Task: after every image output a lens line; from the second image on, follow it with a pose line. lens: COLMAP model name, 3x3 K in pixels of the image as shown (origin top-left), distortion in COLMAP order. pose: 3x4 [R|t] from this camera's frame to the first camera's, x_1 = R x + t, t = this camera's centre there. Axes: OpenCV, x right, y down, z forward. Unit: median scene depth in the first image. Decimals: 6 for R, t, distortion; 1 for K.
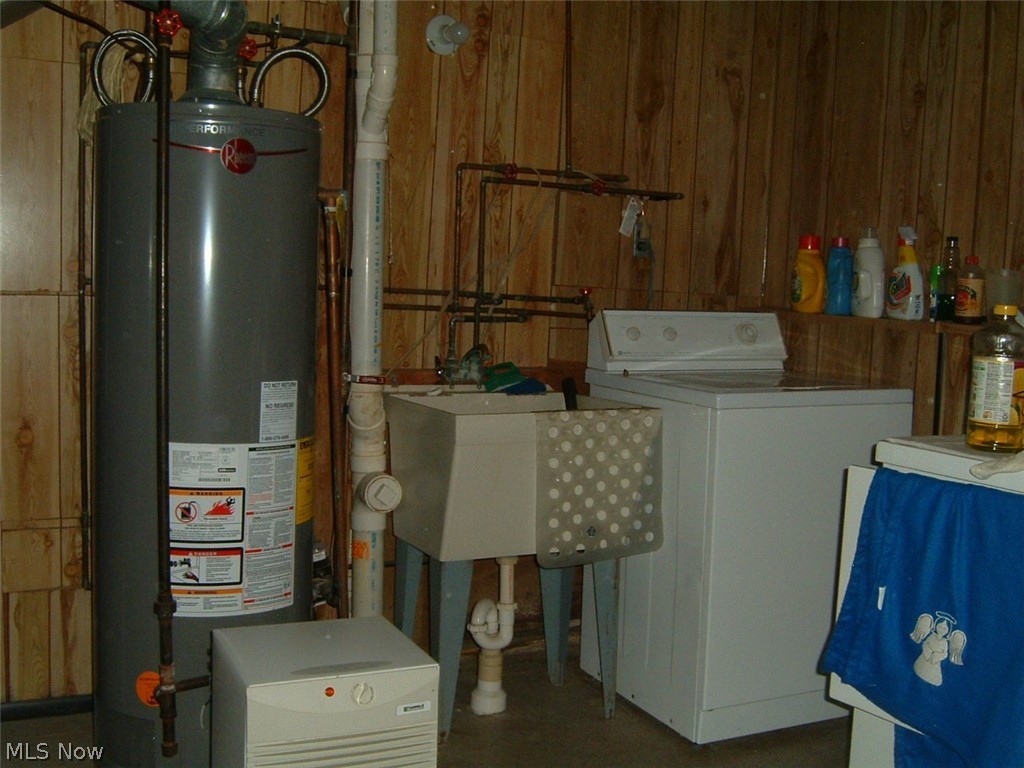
lens RADIAL K [[1137.8, 0, 512.4], [0, 1137.8, 380.6], [0, 0, 1]] dist [-0.136383, 0.148127]
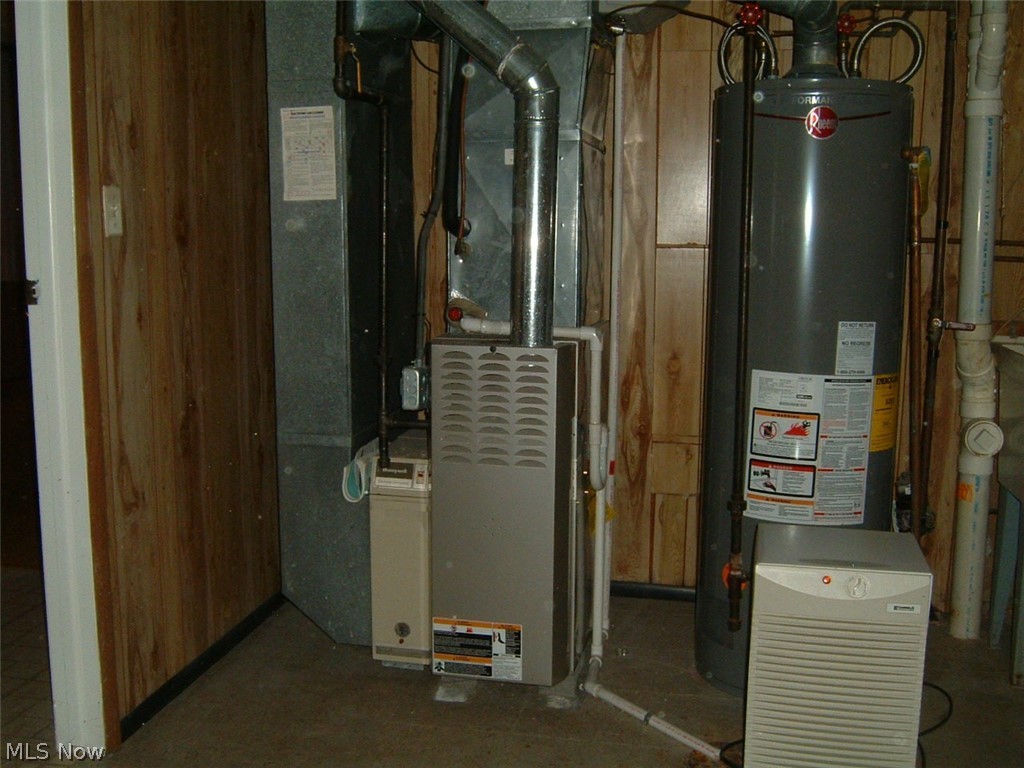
lens RADIAL K [[1137.8, 0, 512.4], [0, 1137.8, 380.6], [0, 0, 1]] dist [-0.136383, 0.148127]
pose [[0.789772, 0.057486, -0.610700, 0.206857], [-0.038440, 0.998280, 0.044258, 0.022448], [0.612194, -0.011478, 0.790624, -0.090442]]
